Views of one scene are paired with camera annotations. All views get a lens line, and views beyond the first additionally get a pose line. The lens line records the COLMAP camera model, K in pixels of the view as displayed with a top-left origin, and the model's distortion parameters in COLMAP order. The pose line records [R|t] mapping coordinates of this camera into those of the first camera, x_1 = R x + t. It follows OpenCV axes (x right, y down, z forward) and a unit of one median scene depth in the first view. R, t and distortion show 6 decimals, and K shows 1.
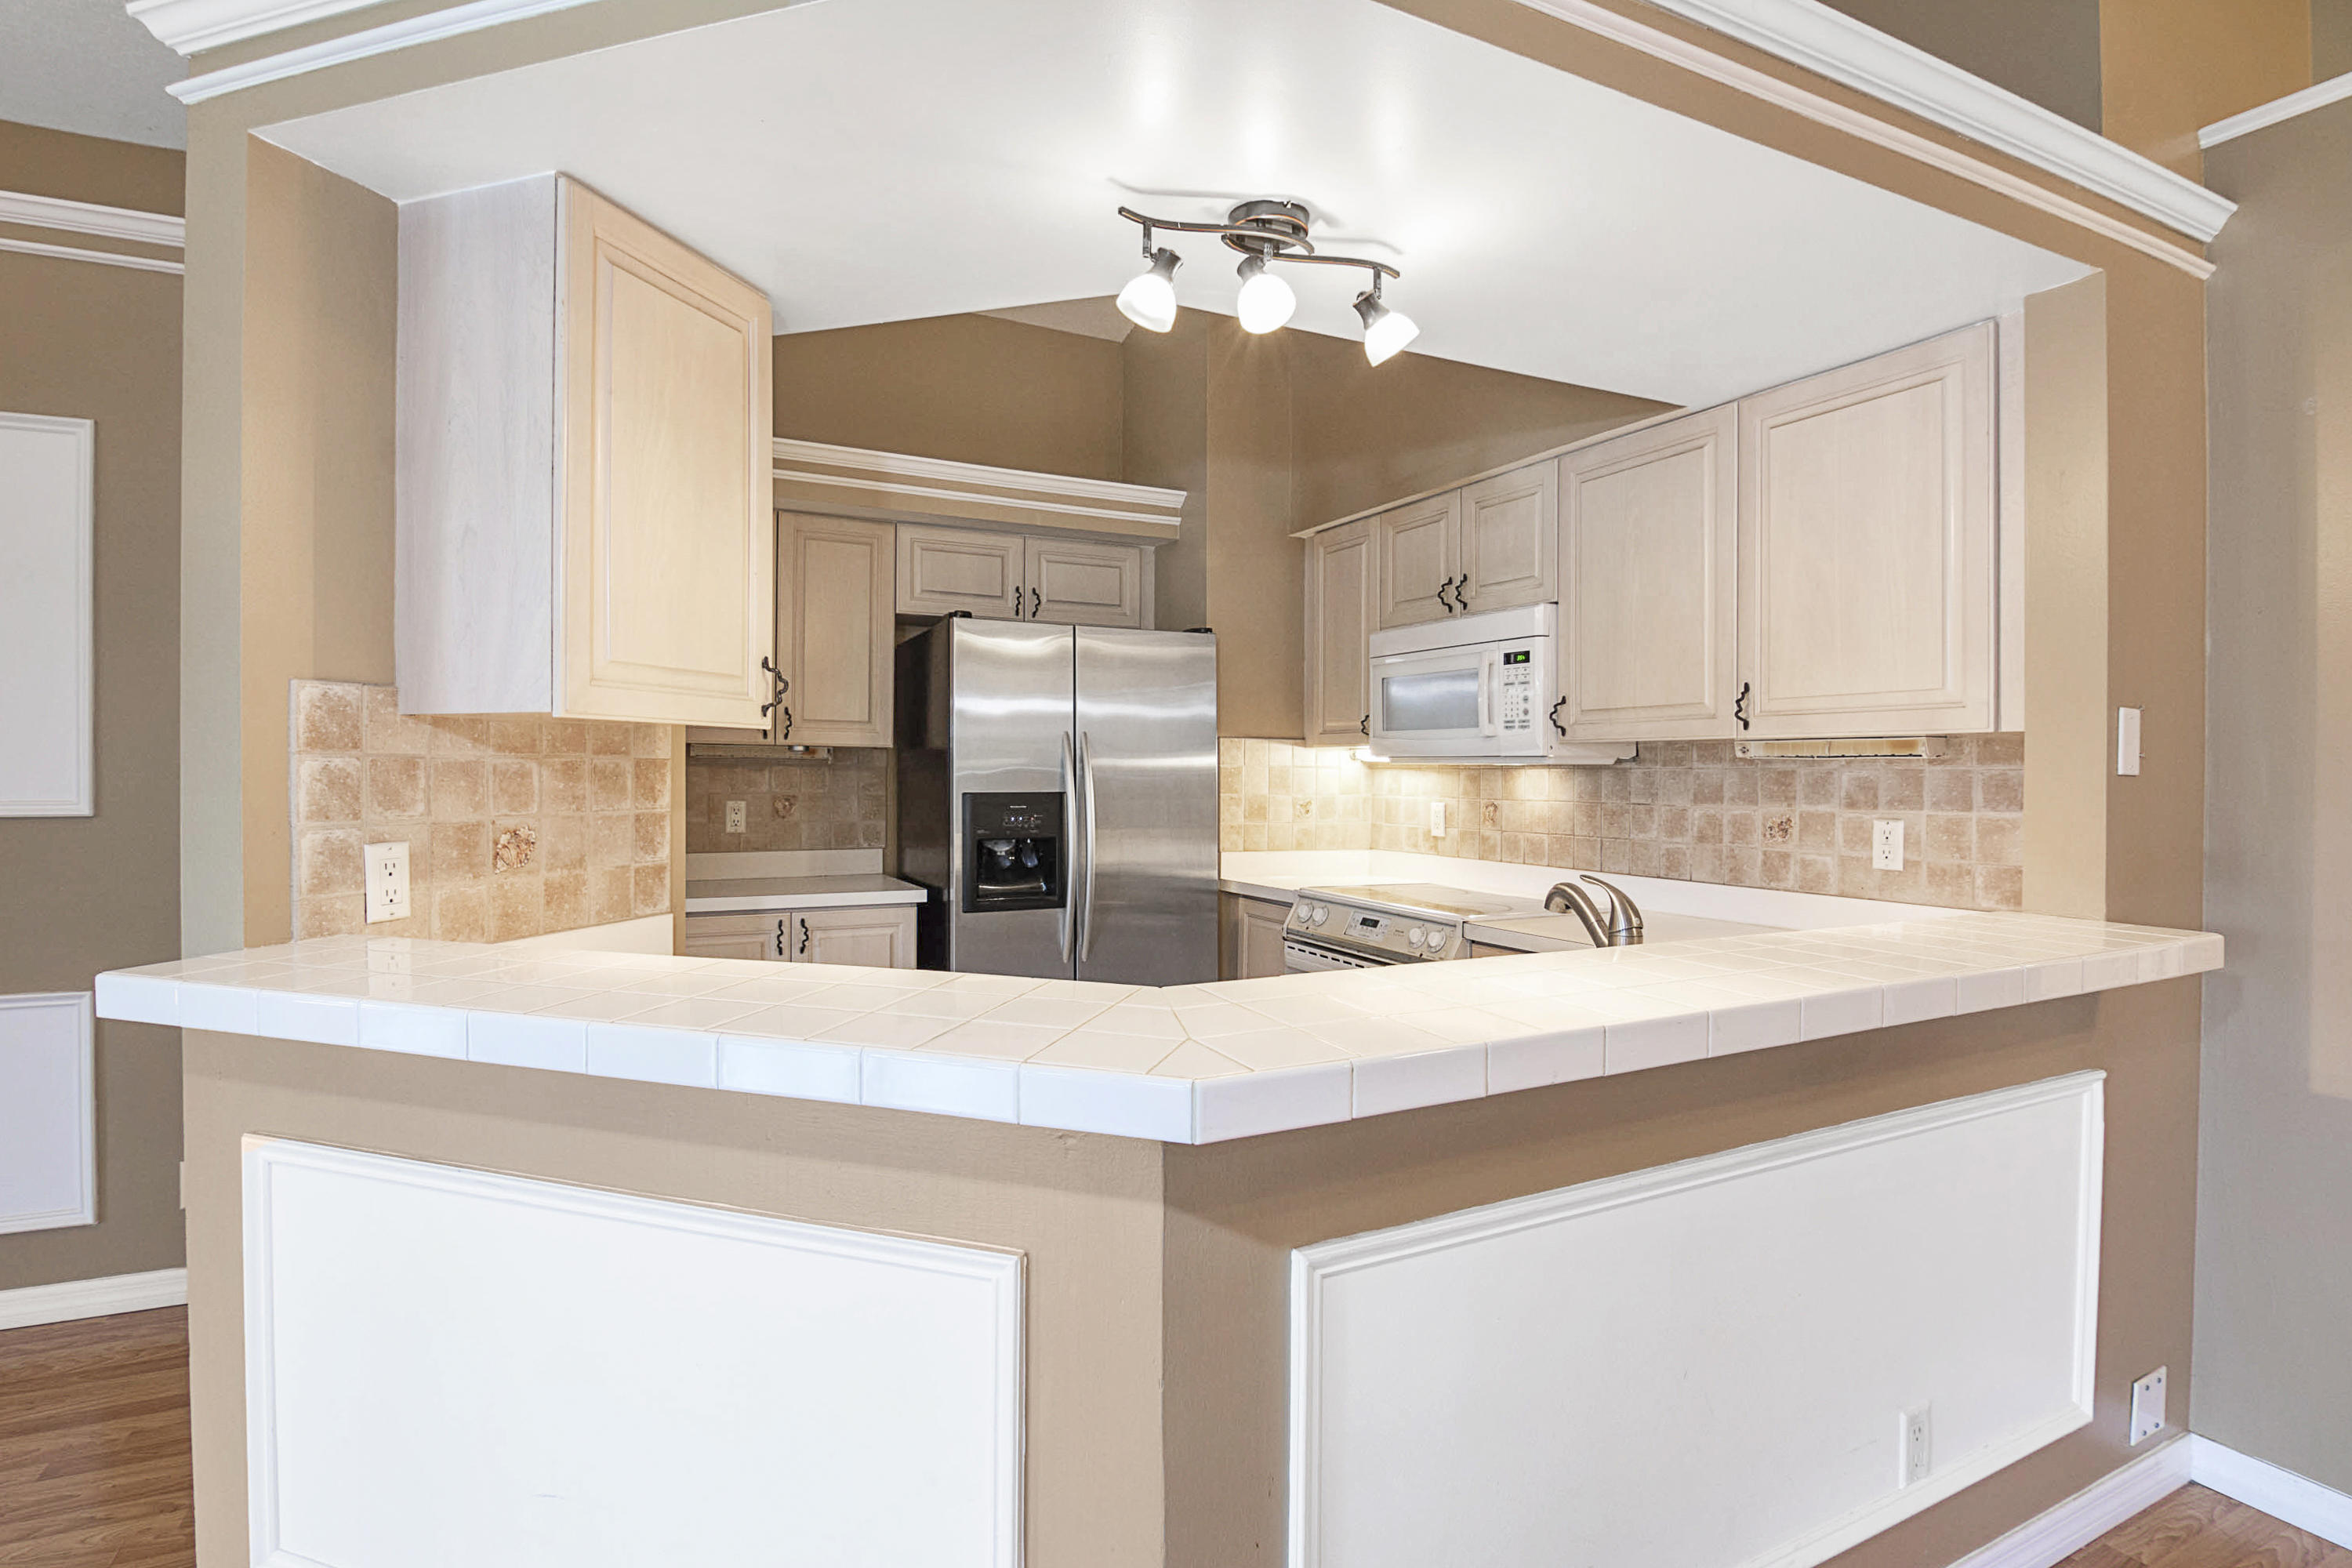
lens RADIAL K [[1134.3, 0, 1165.7], [0, 1134.3, 758.1], [0, 0, 1]] dist [-0.011135, 0.002492]
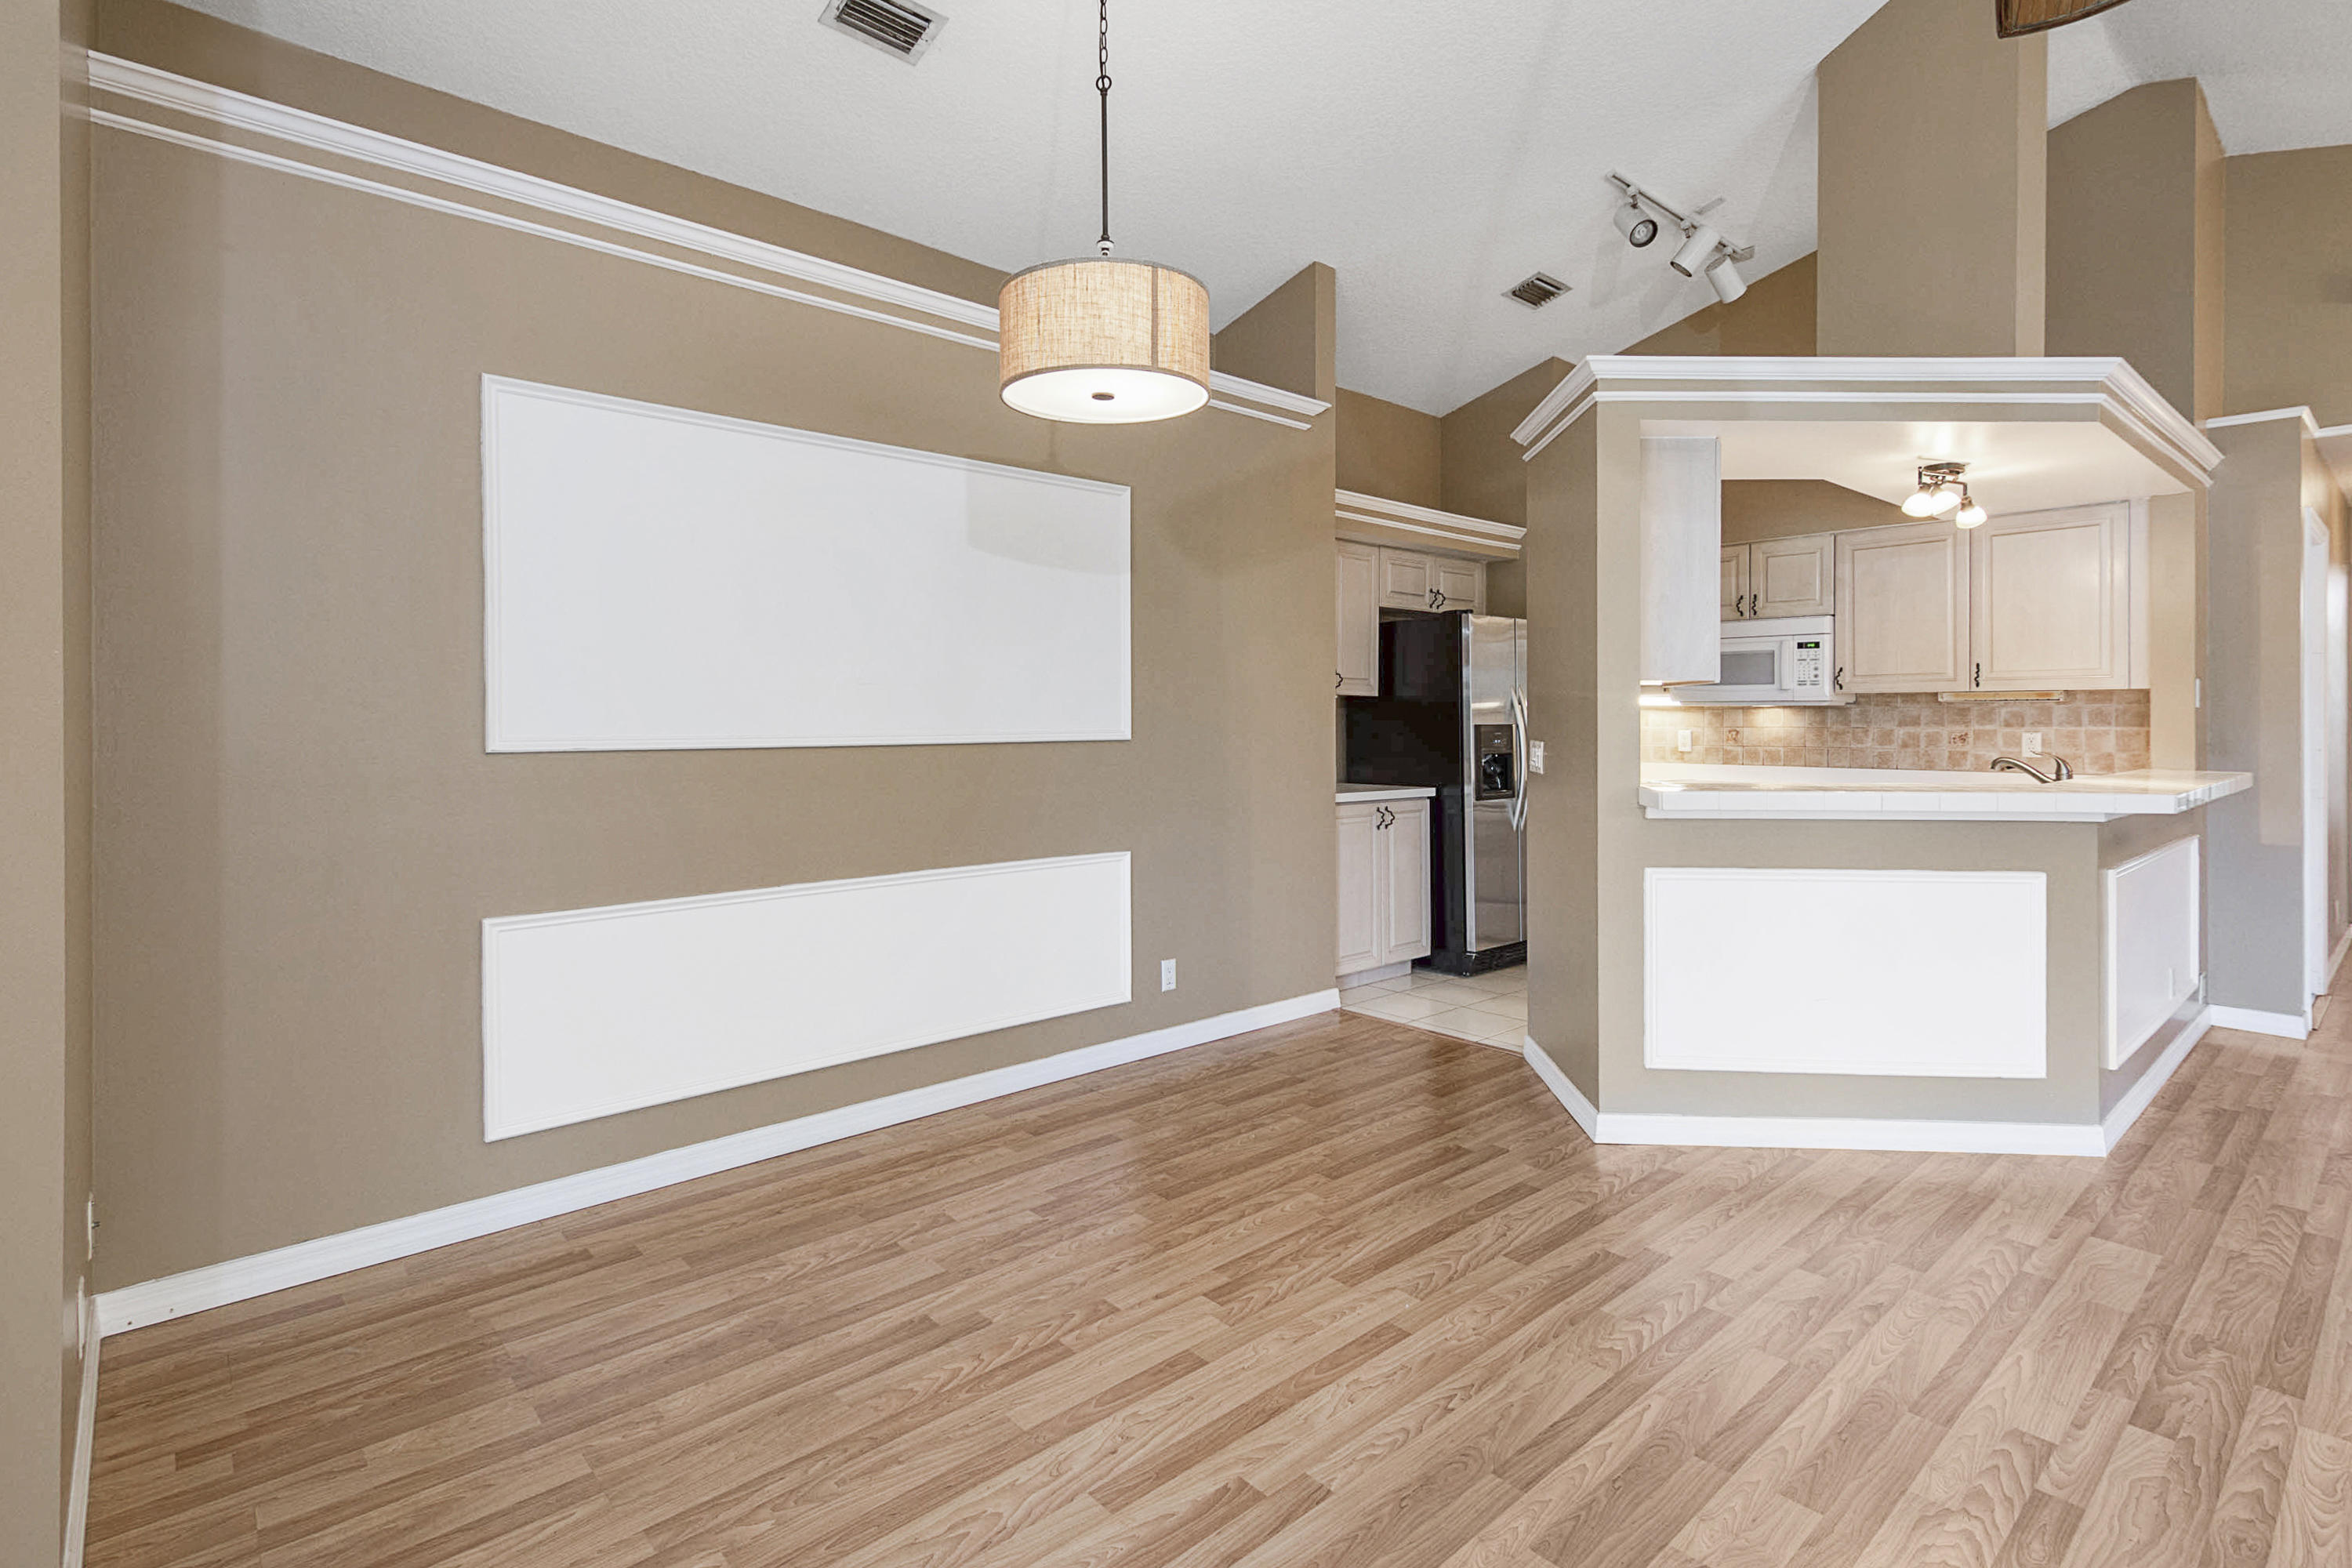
lens RADIAL K [[1134.3, 0, 1116.6], [0, 1134.3, 728.3], [0, 0, 1]] dist [-0.011135, 0.002492]
pose [[0.977816, -0.009248, 0.209260, -1.172555], [0.004966, 0.999768, 0.020978, -0.001406], [-0.209406, -0.019473, 0.977635, -0.521137]]
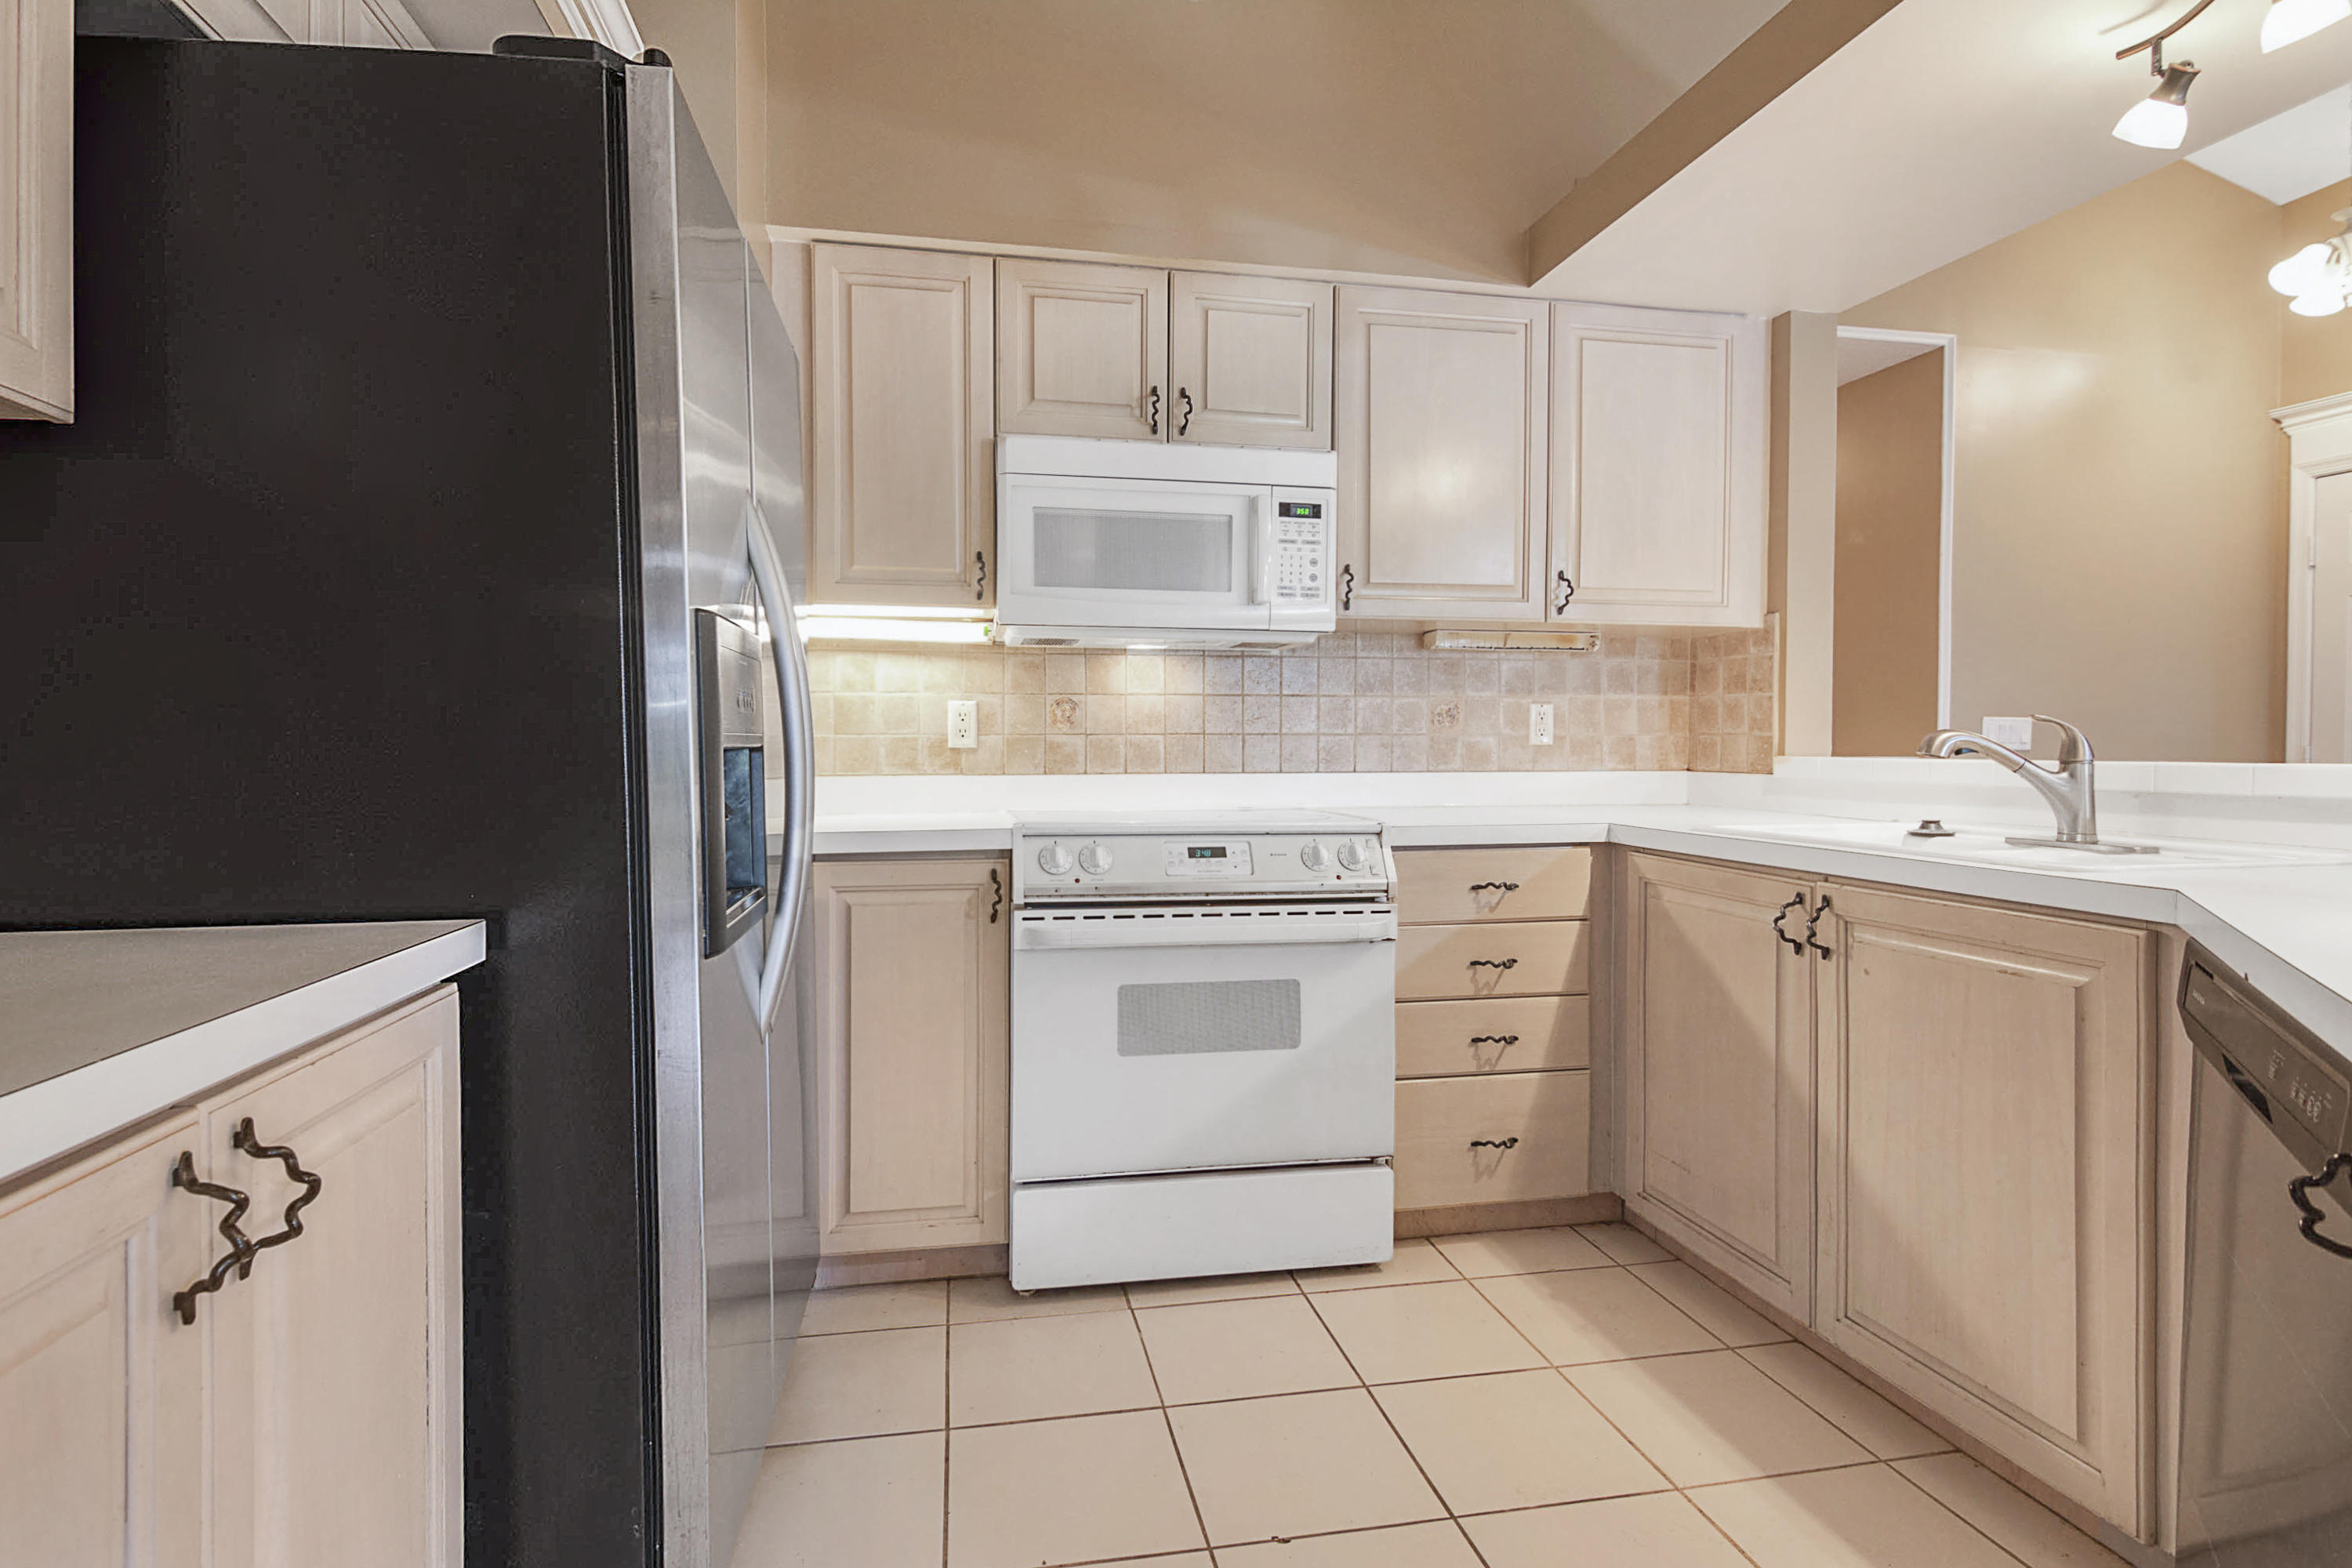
lens RADIAL K [[1134.3, 0, 1168.5], [0, 1134.3, 806.2], [0, 0, 1]] dist [-0.011135, 0.002492]
pose [[0.293622, -0.062635, 0.953867, -0.544844], [-0.009974, 0.997596, 0.068576, 0.074257], [-0.955870, -0.029649, 0.292291, 0.892554]]
